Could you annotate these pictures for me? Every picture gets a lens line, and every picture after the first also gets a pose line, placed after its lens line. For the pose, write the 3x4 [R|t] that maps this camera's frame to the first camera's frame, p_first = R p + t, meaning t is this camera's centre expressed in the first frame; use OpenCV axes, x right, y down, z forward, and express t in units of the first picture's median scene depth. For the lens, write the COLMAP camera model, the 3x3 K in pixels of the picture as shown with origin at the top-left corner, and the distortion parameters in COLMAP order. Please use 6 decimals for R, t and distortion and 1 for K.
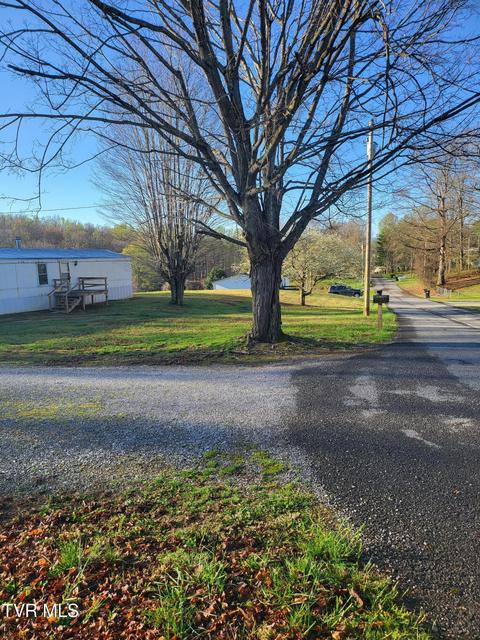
lens RADIAL K [[449.5, 0, 241.1], [0, 449.5, 320.4], [0, 0, 1]] dist [0.006700, -0.009288]
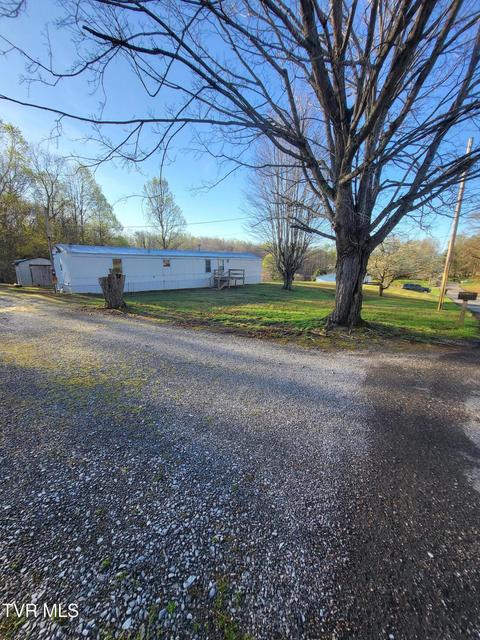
lens RADIAL K [[256.2, 0, 229.9], [0, 256.2, 319.4], [0, 0, 1]] dist [-0.000634, 0.000191]
pose [[0.923835, 0.107855, -0.367282, 0.021495], [-0.077420, 0.992302, 0.096658, -0.007609], [0.374880, -0.060861, 0.925074, 0.258066]]
